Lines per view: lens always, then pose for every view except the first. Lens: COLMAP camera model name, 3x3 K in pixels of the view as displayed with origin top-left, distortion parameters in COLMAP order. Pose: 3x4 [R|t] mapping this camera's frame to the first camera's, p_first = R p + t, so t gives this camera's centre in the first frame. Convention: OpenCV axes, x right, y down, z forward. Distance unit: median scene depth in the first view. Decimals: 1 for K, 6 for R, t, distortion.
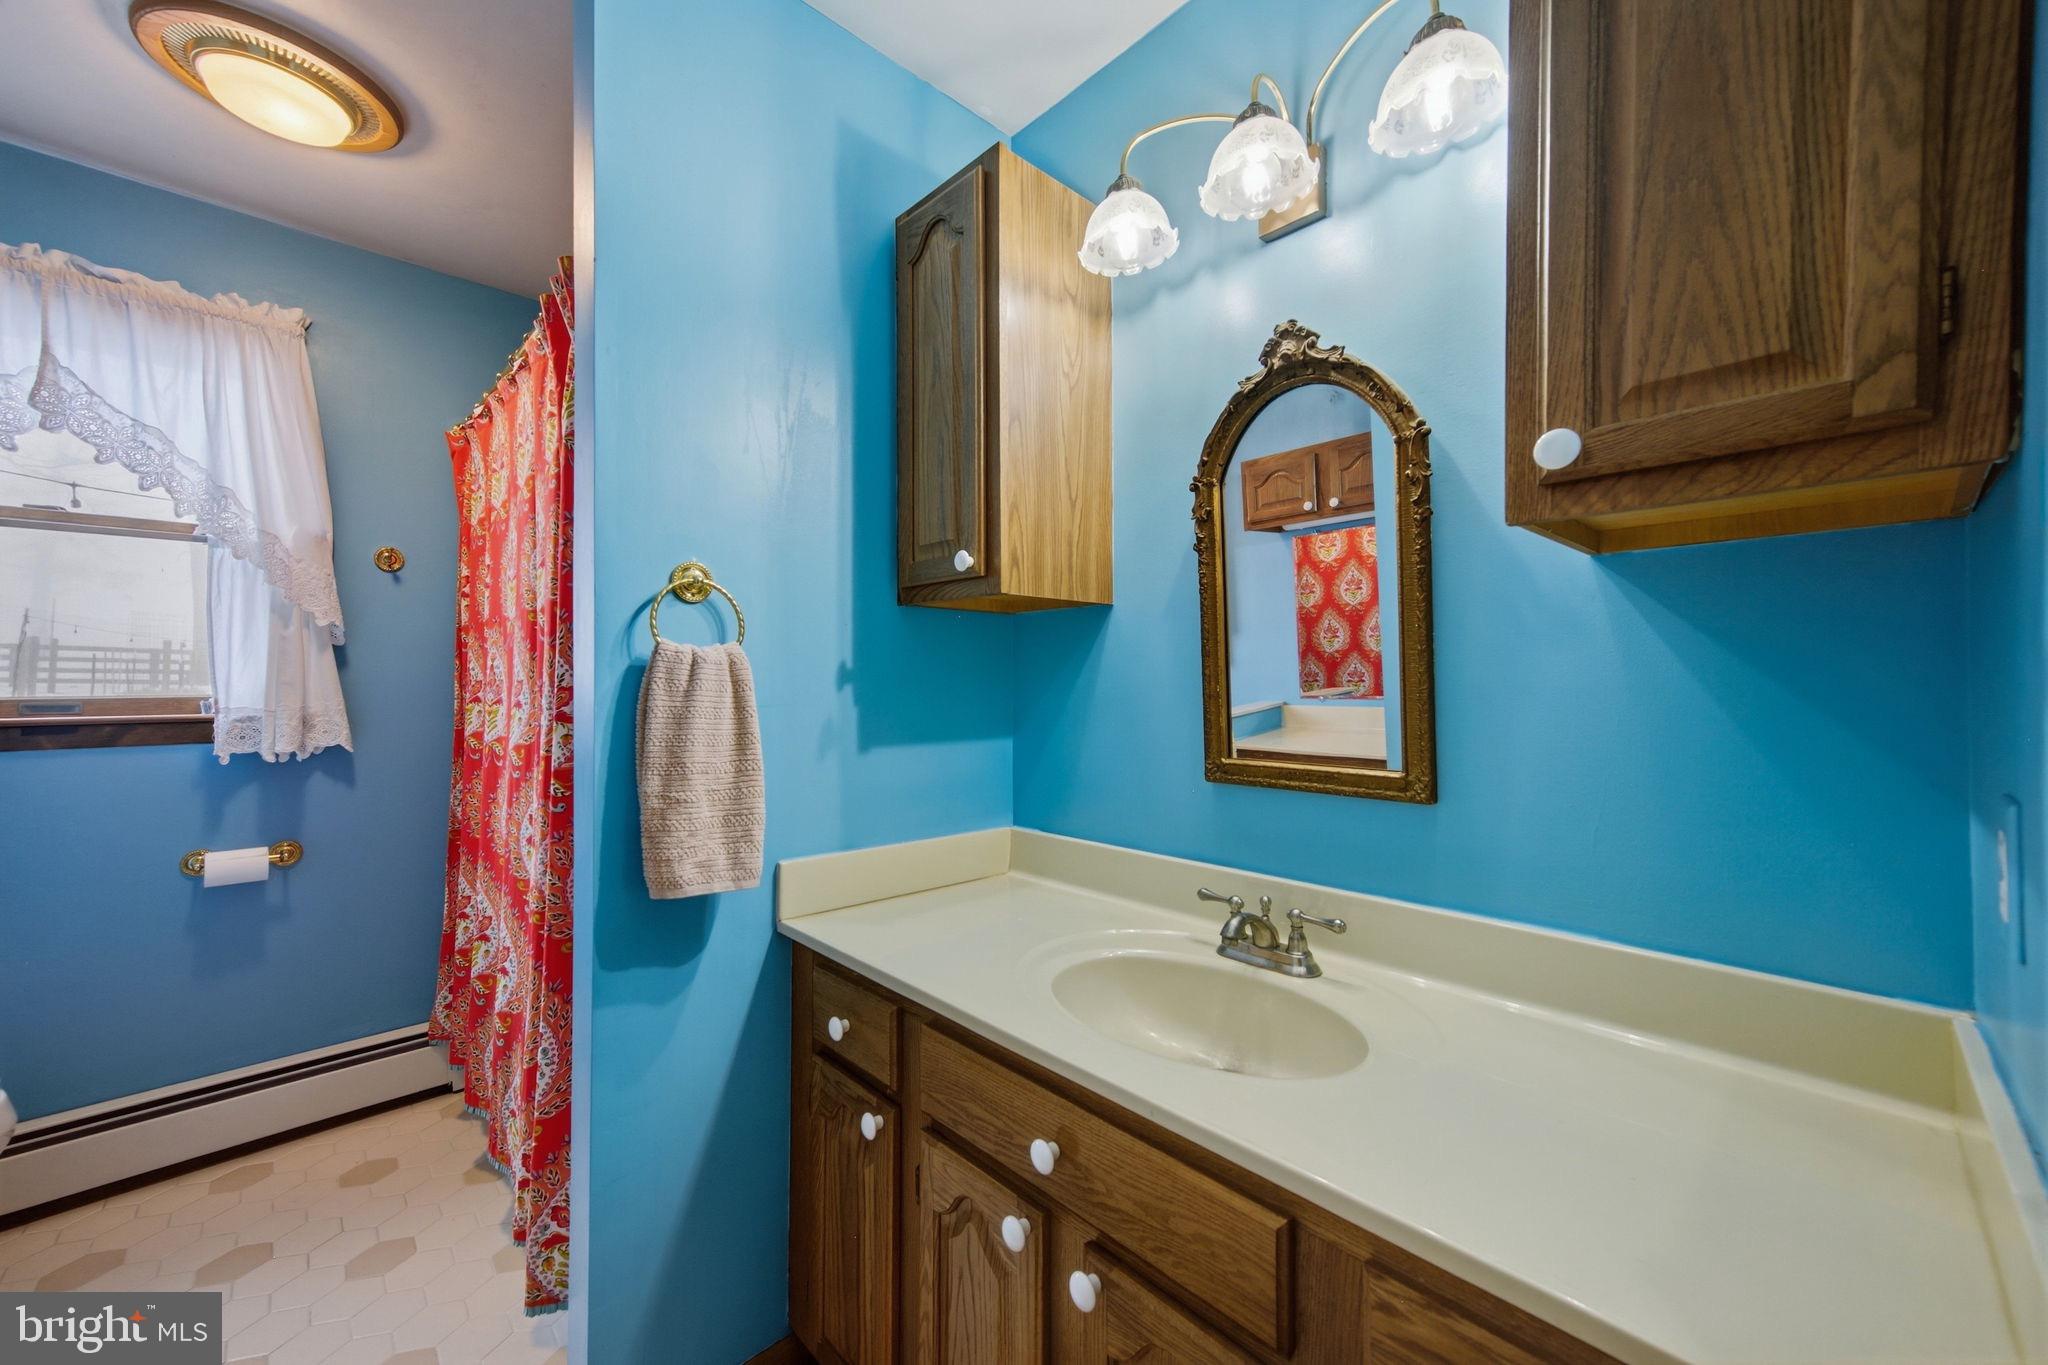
lens RADIAL K [[794.6, 0, 1022.5], [0, 794.6, 678.8], [0, 0, 1]] dist [0.016628, 0.001770]
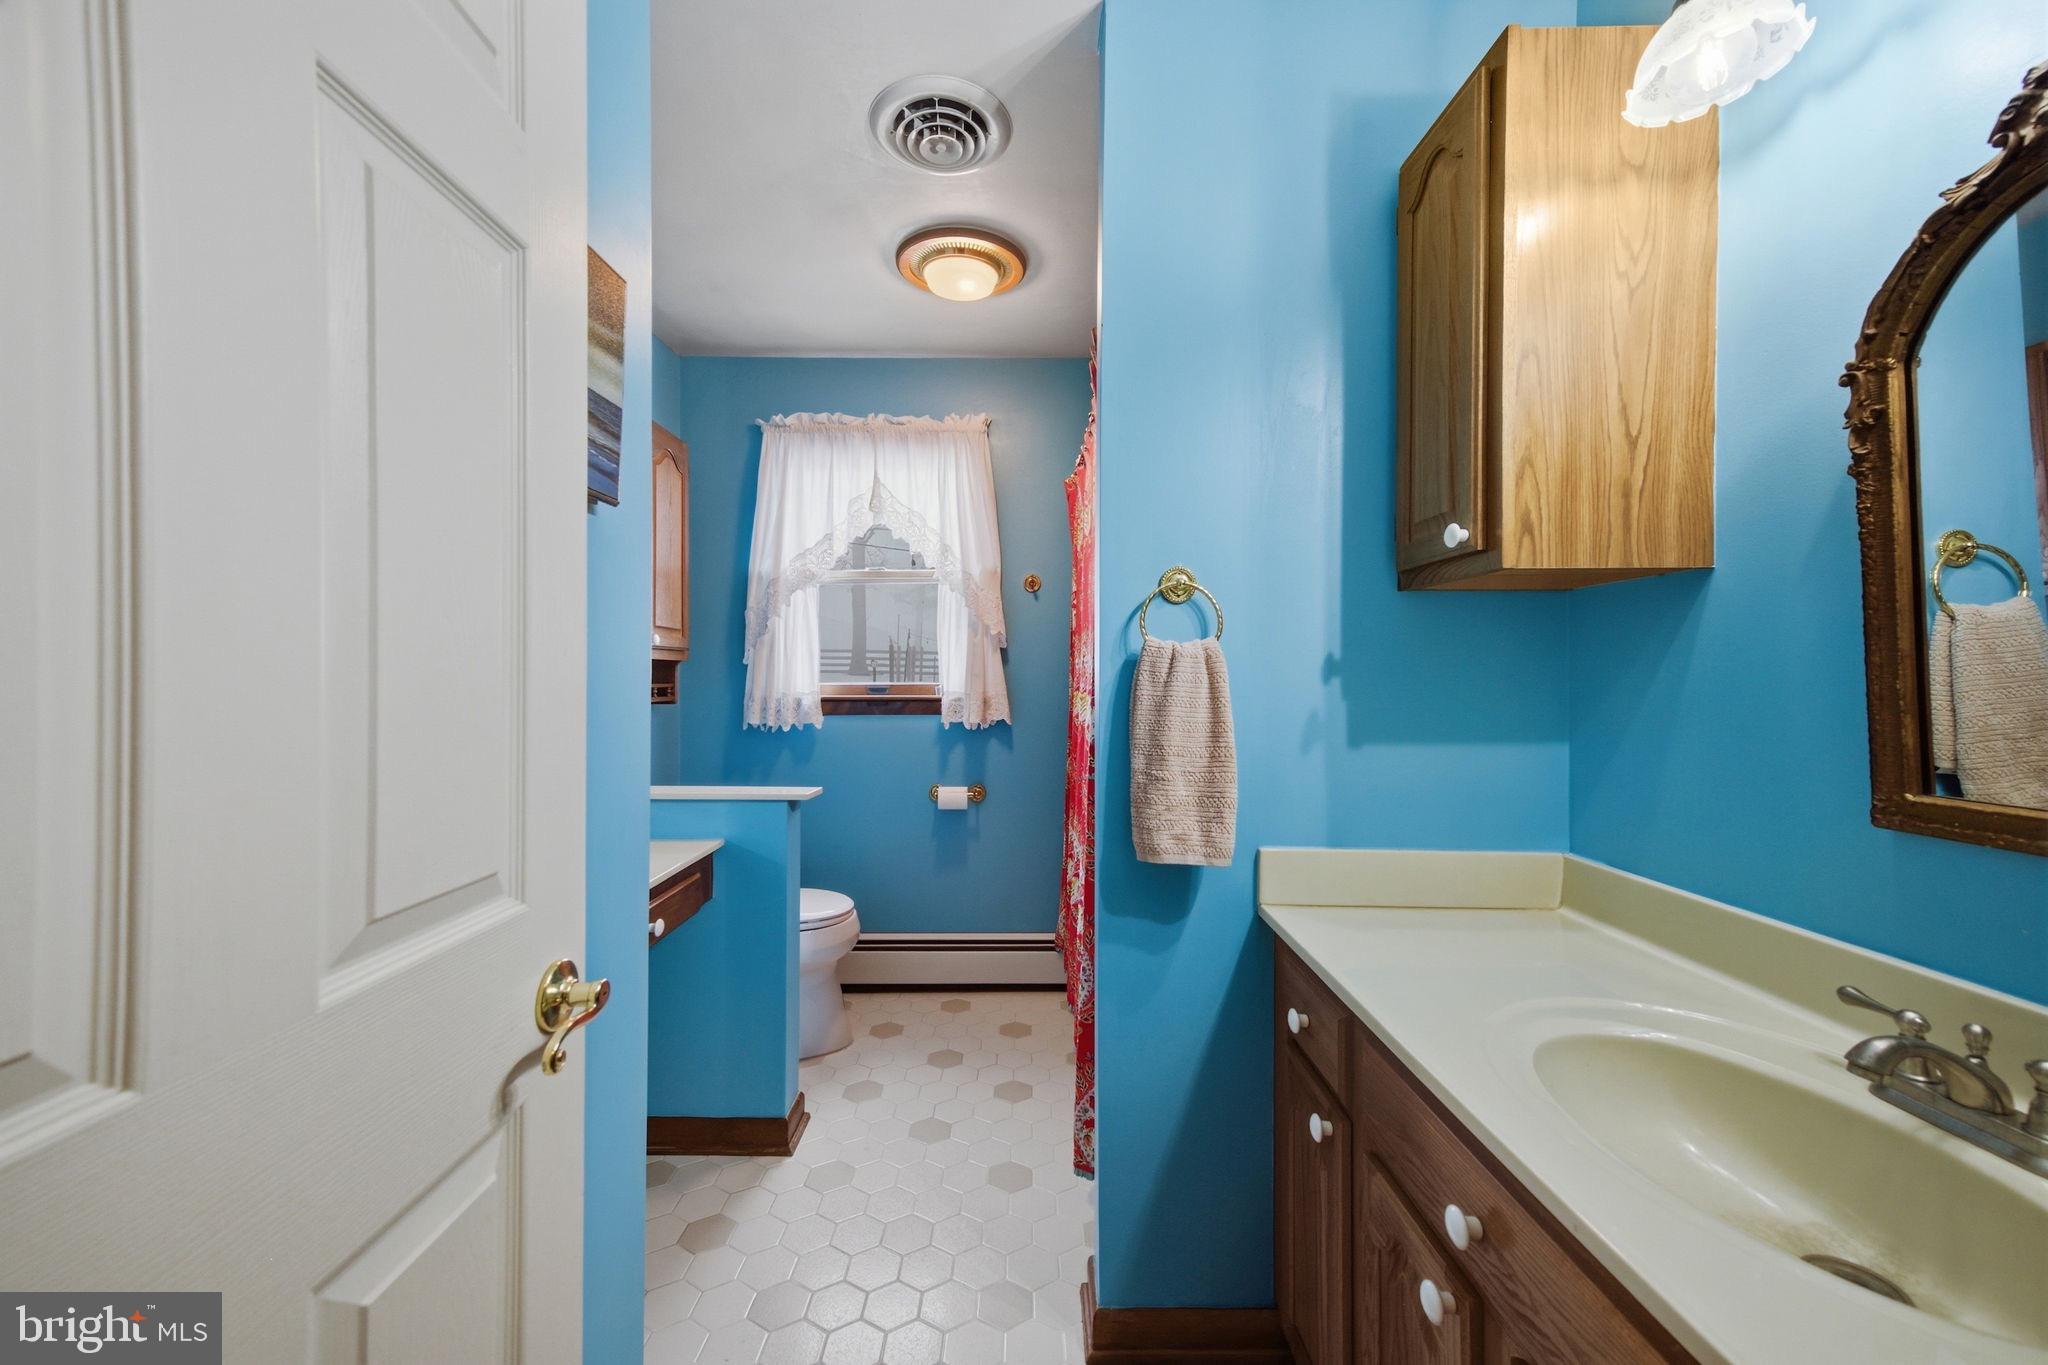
lens RADIAL K [[794.6, 0, 1017.9], [0, 794.6, 677.8], [0, 0, 1]] dist [0.016628, 0.001770]
pose [[0.721590, 0.003412, -0.692312, 0.181515], [0.001887, 0.999974, 0.006894, 0.000834], [0.692318, -0.006281, 0.721565, 0.034482]]
